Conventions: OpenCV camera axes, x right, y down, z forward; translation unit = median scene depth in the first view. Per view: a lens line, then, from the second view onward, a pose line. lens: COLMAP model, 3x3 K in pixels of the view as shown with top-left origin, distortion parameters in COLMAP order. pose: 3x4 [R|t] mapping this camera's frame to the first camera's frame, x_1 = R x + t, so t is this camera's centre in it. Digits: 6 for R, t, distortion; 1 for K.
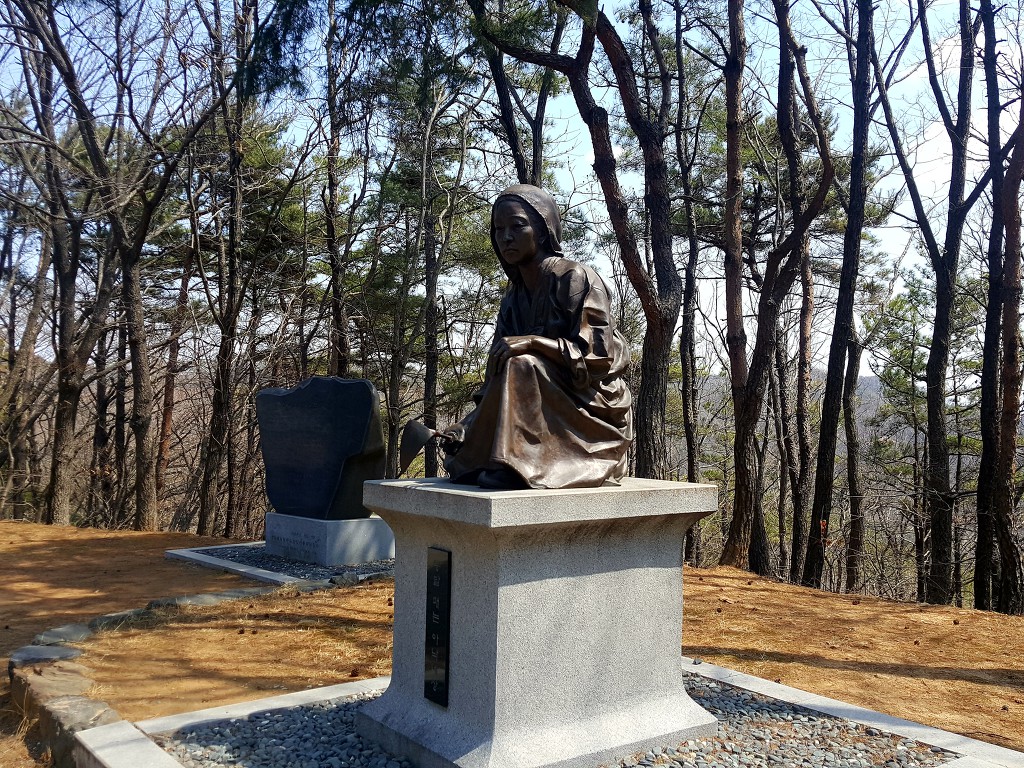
lens RADIAL K [[972.7, 0, 512.0], [0, 972.7, 384.0], [0, 0, 1]] dist [0.170329, -0.436712]
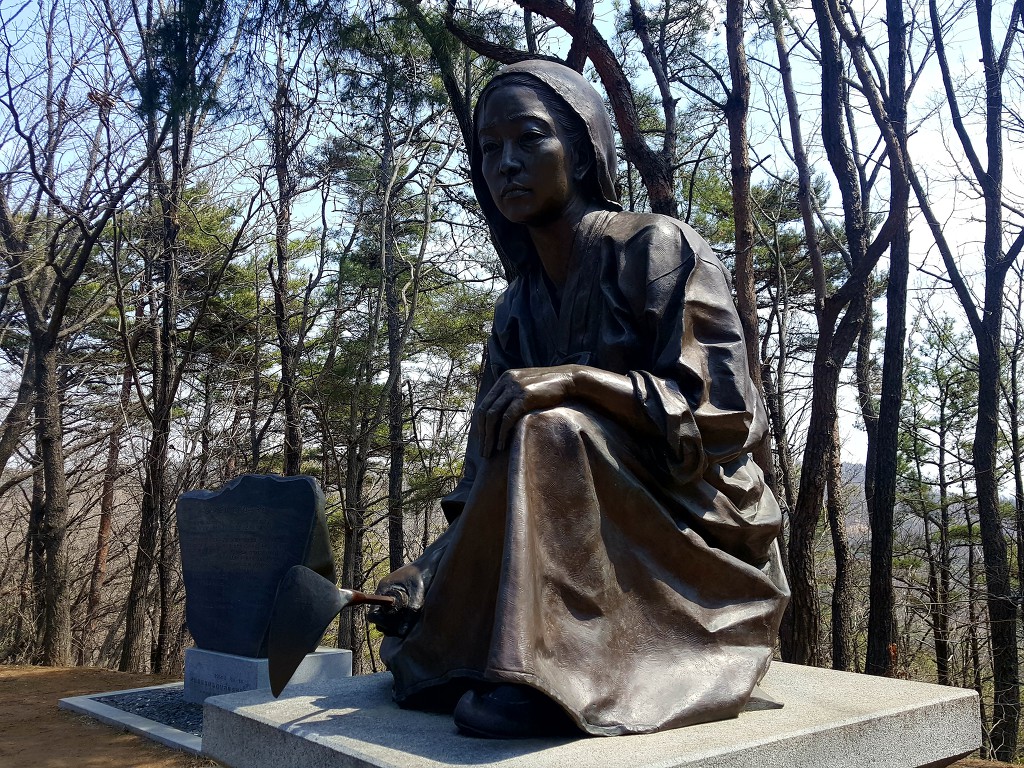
lens RADIAL K [[972.7, 0, 512.0], [0, 972.7, 384.0], [0, 0, 1]] dist [0.170329, -0.436712]
pose [[0.999276, -0.021040, 0.031696, -0.007392], [0.023954, 0.995230, -0.094569, -0.000049], [-0.029555, 0.095259, 0.995014, 0.197223]]
